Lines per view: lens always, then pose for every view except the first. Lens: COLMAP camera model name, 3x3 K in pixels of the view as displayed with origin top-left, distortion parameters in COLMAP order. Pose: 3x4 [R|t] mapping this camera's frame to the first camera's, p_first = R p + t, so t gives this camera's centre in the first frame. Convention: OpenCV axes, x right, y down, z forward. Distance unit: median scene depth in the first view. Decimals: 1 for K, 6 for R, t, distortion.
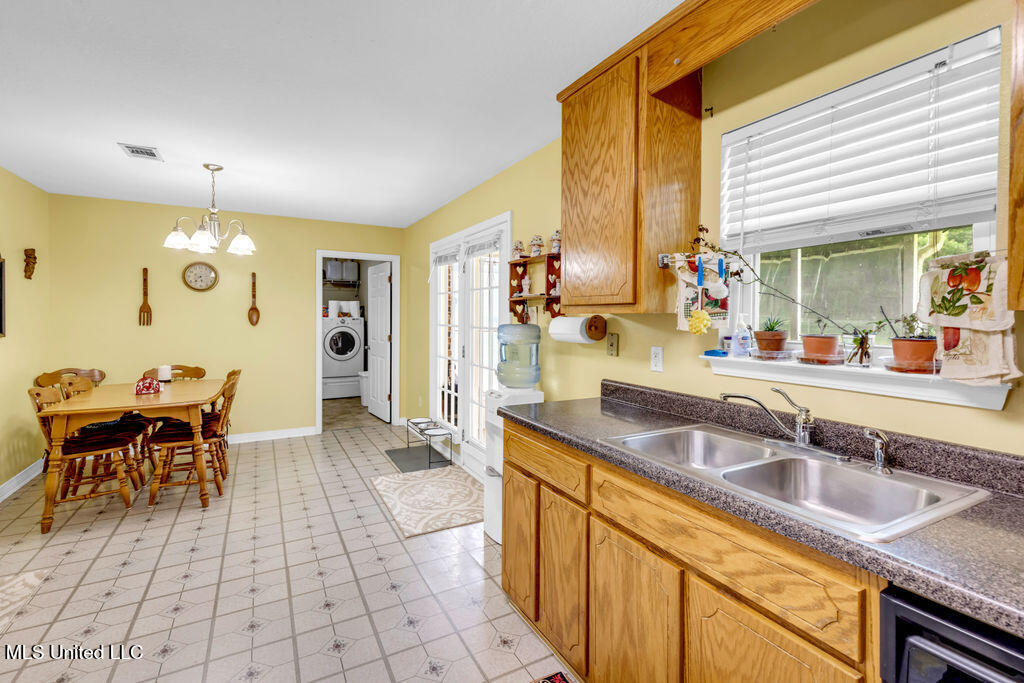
lens RADIAL K [[471.2, 0, 521.6], [0, 471.2, 327.4], [0, 0, 1]] dist [0.019014, -0.000034]
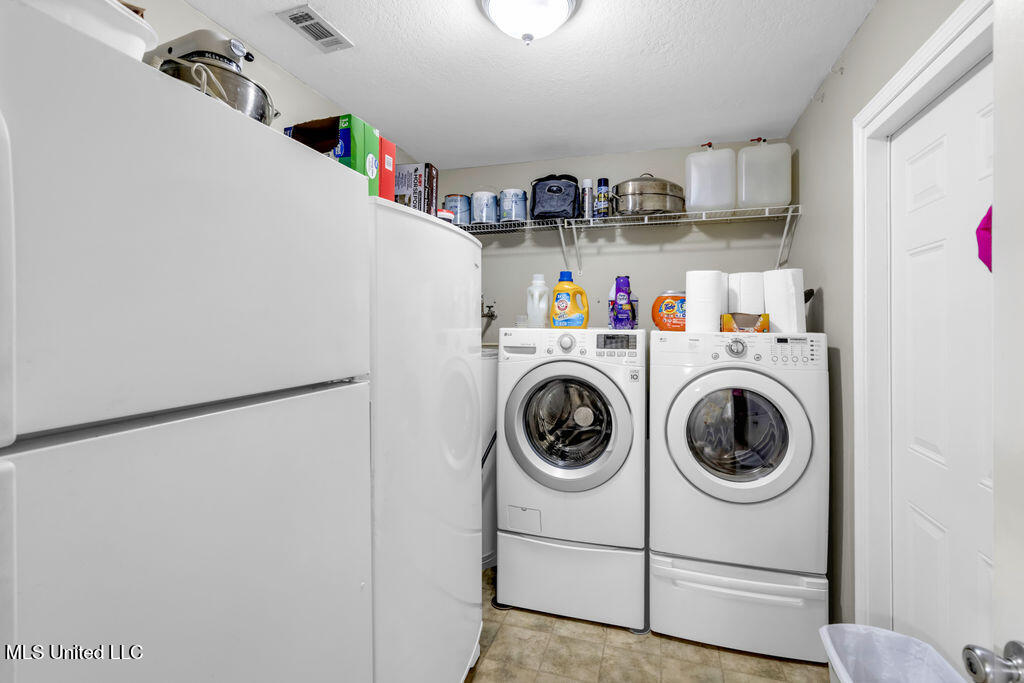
lens RADIAL K [[471.2, 0, 521.6], [0, 471.2, 327.4], [0, 0, 1]] dist [0.019014, -0.000034]
pose [[0.697925, 0.002301, -0.716167, -0.412126], [-0.016314, 0.999786, -0.012686, -0.028226], [0.715985, 0.020537, 0.697813, 1.100605]]
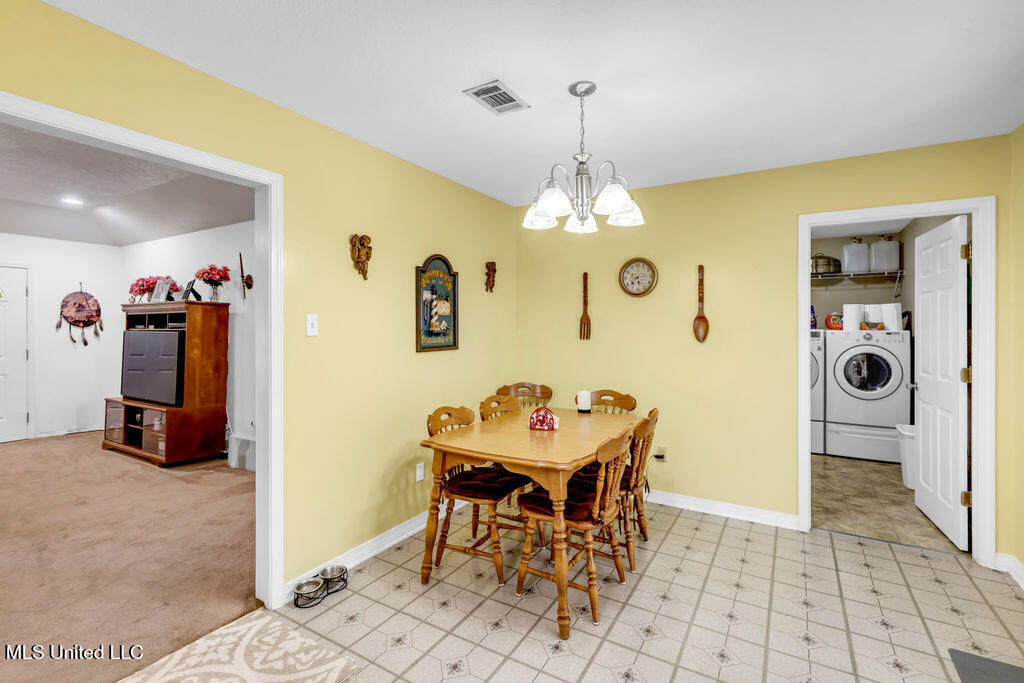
lens RADIAL K [[471.2, 0, 521.6], [0, 471.2, 327.4], [0, 0, 1]] dist [0.019014, -0.000034]
pose [[0.513446, -0.002728, -0.858118, -0.110869], [-0.020128, 0.999682, -0.015222, -0.009742], [0.857886, 0.025088, 0.513227, 0.427198]]
